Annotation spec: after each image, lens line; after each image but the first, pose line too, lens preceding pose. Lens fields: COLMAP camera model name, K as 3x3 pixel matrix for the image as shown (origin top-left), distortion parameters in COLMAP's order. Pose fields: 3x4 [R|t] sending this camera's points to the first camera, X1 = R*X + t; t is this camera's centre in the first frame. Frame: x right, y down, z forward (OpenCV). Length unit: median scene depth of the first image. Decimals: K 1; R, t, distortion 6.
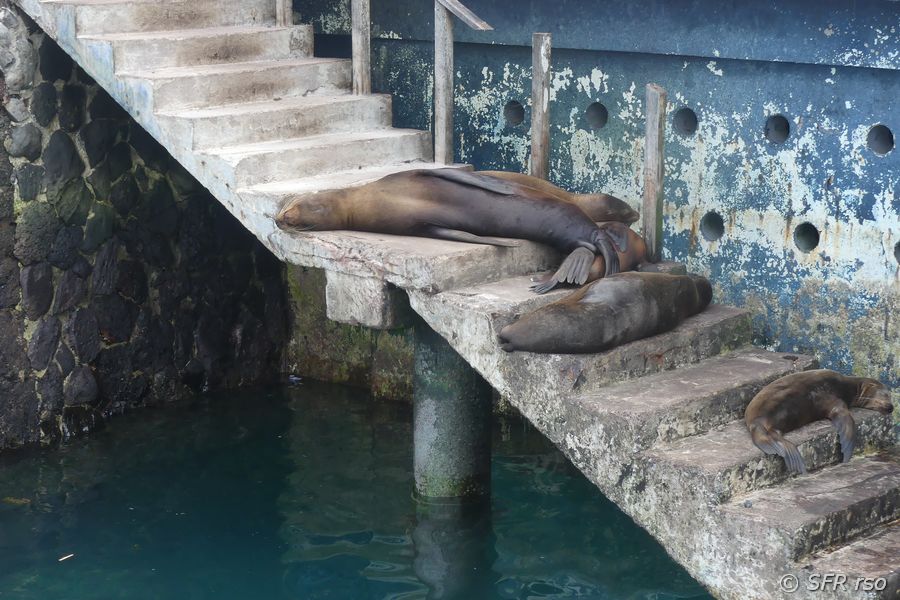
lens RADIAL K [[2260.5, 0, 450.1], [0, 2260.5, 300.3], [0, 0, 1]] dist [-0.088759, 0.000000]
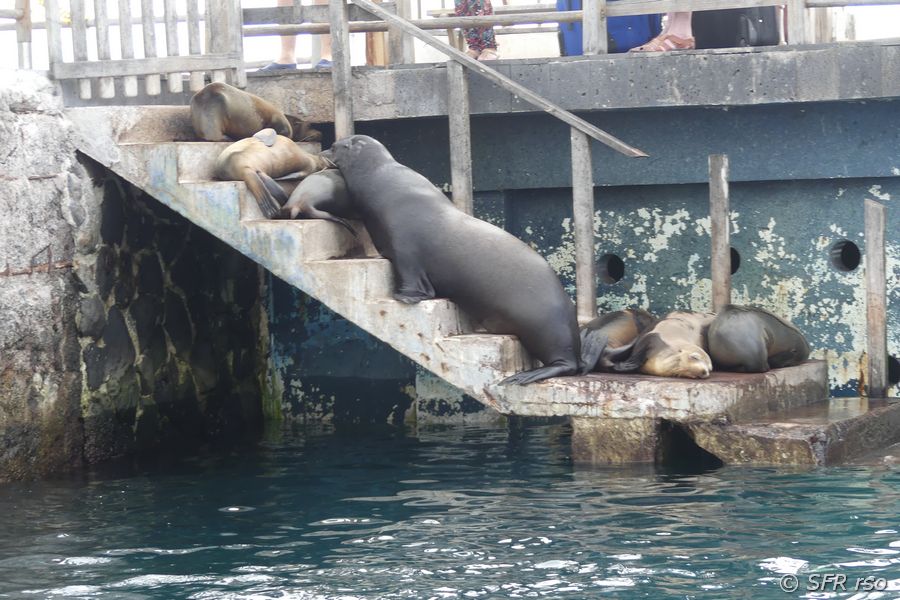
lens RADIAL K [[3303.9, 0, 449.8], [0, 3303.9, 299.4], [0, 0, 1]] dist [-0.280809, 0.000000]
pose [[0.958659, -0.046691, 0.280702, -0.399537], [0.087157, 0.987216, -0.133449, 0.094224], [-0.270883, 0.152397, 0.950472, -0.174630]]
